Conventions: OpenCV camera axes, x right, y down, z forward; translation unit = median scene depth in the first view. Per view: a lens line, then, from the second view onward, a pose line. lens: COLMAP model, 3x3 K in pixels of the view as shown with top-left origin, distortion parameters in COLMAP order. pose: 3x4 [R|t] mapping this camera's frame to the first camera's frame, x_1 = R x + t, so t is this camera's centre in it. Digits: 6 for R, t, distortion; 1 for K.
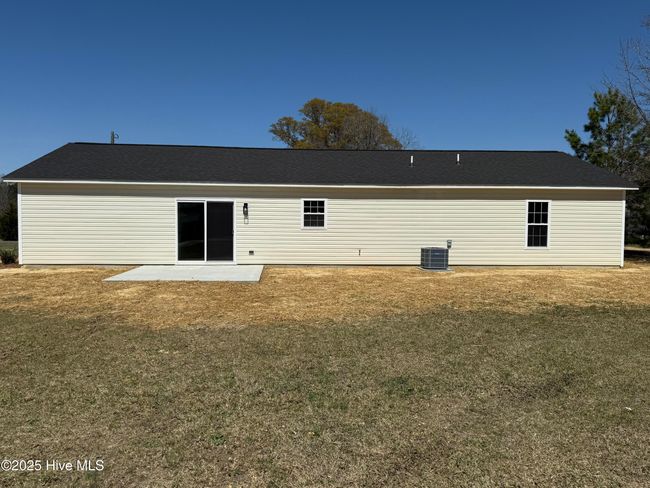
lens RADIAL K [[492.3, 0, 325.0], [0, 492.3, 244.0], [0, 0, 1]] dist [0.074338, -0.003890]
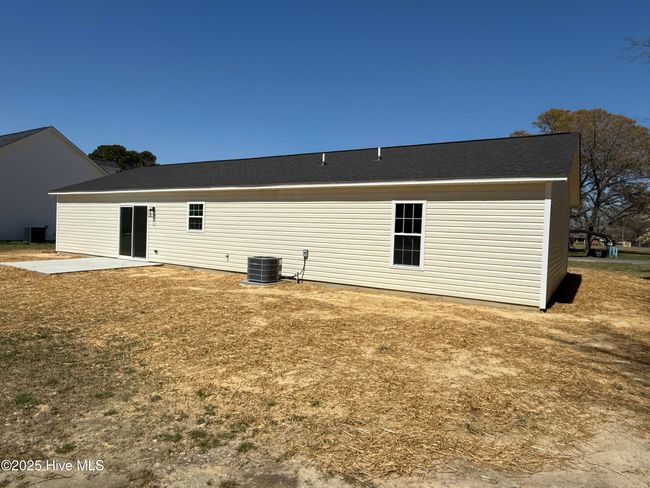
lens RADIAL K [[417.0, 0, 325.0], [0, 417.0, 244.0], [0, 0, 1]] dist [0.042828, -0.000772]
pose [[0.807644, 0.042980, -0.588102, 0.690370], [-0.055526, 0.998452, -0.003285, -0.017195], [0.587050, 0.035308, 0.808780, 0.447118]]
